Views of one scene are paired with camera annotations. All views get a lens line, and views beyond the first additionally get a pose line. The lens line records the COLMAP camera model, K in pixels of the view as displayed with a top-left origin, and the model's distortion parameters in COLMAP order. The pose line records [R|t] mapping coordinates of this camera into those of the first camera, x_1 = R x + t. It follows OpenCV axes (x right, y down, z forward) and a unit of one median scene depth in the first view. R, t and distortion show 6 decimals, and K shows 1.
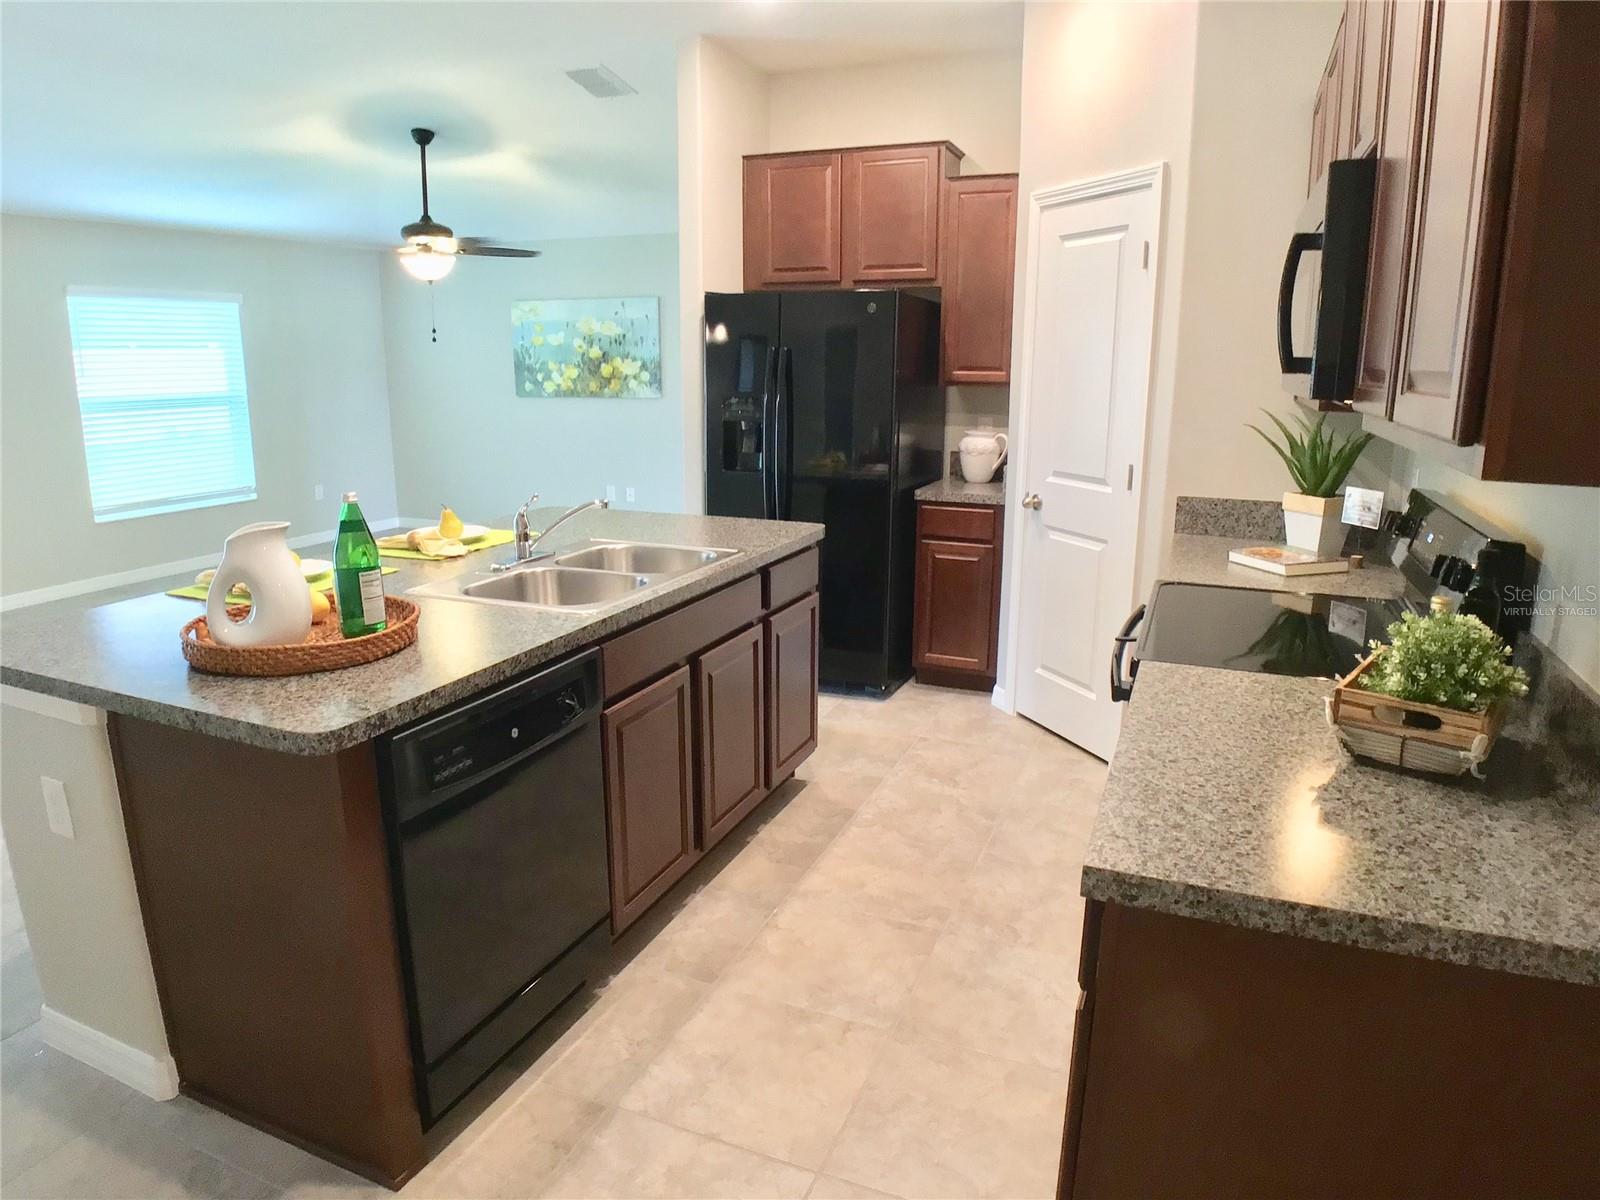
lens RADIAL K [[998.3, 0, 795.9], [0, 998.3, 610.6], [0, 0, 1]] dist [-0.077399, -0.001516]
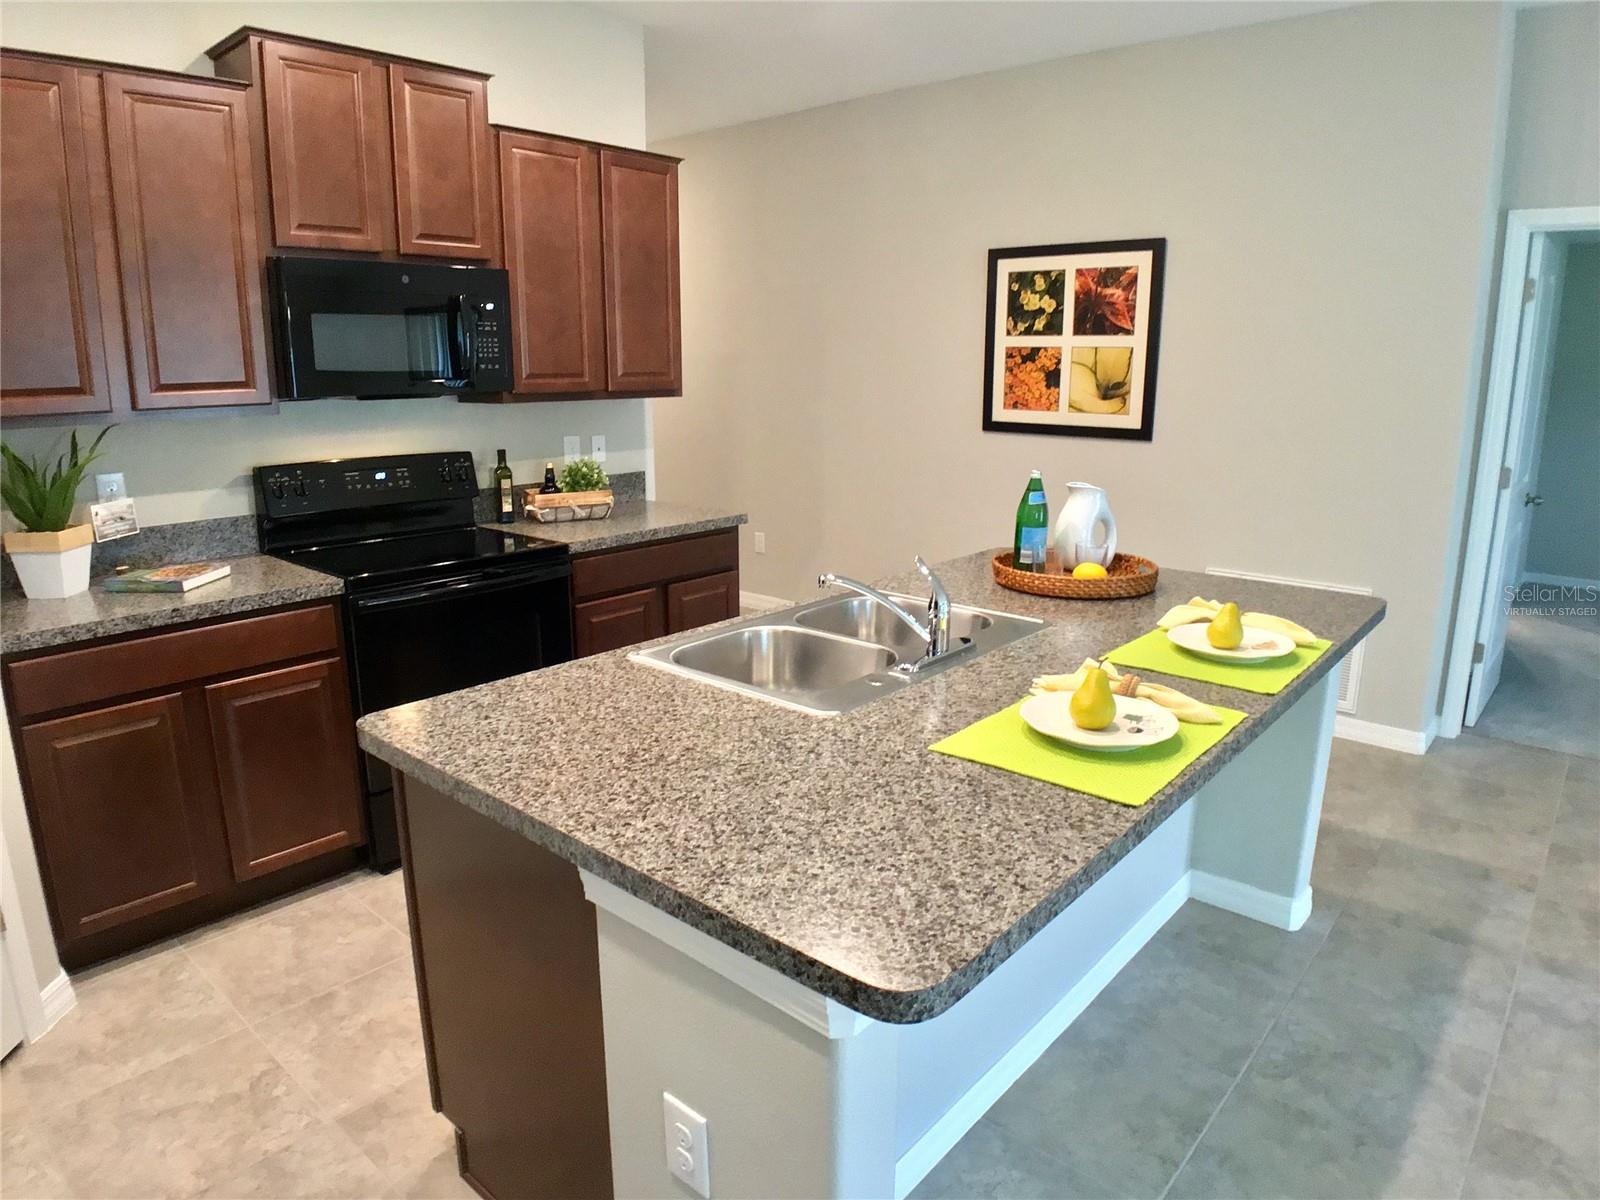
lens RADIAL K [[998.3, 0, 801.2], [0, 998.3, 606.5], [0, 0, 1]] dist [-0.077399, -0.001516]
pose [[-0.946421, -0.082901, 0.312113, -0.146826], [0.071921, 0.888107, 0.453976, -0.150553], [-0.314825, 0.452099, -0.834561, 0.578854]]
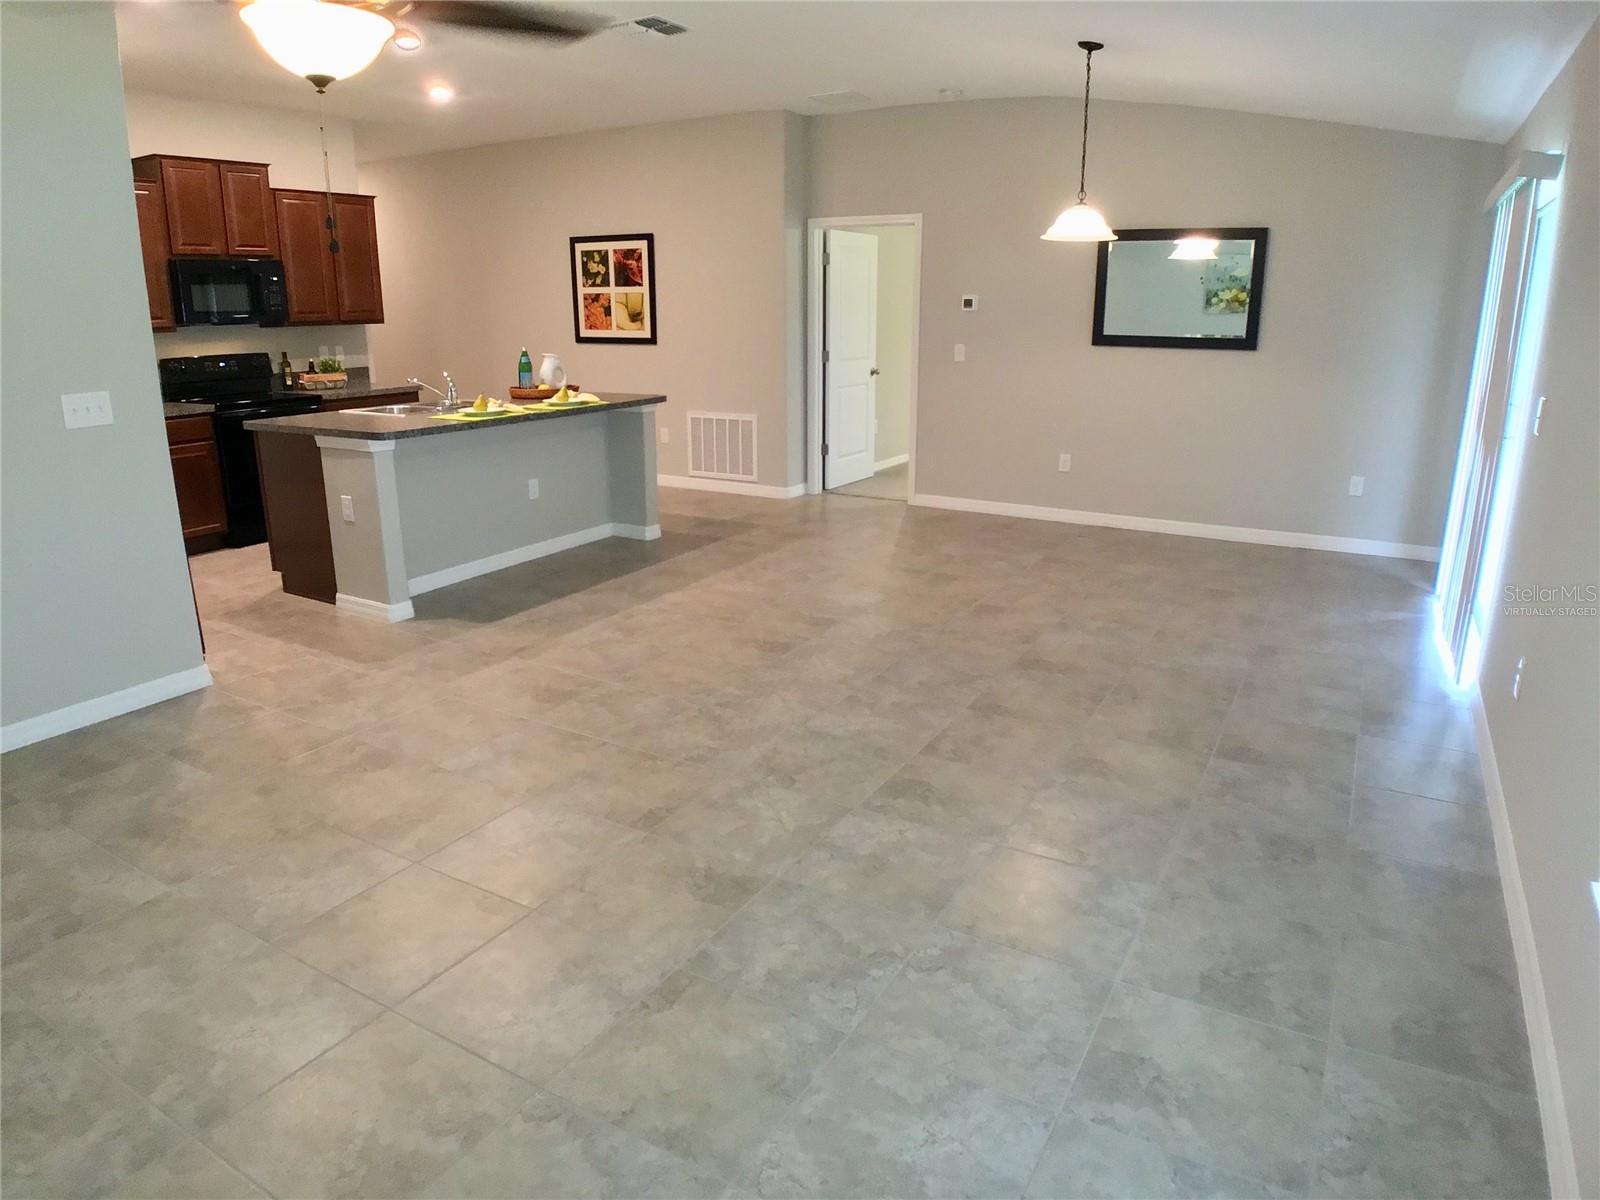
lens RADIAL K [[998.3, 0, 807.8], [0, 998.3, 596.6], [0, 0, 1]] dist [-0.077399, -0.001516]
pose [[-0.992186, -0.042274, 0.117386, -0.446580], [0.022591, 0.864425, 0.502255, -0.254895], [-0.122704, 0.500982, -0.856715, 1.010036]]
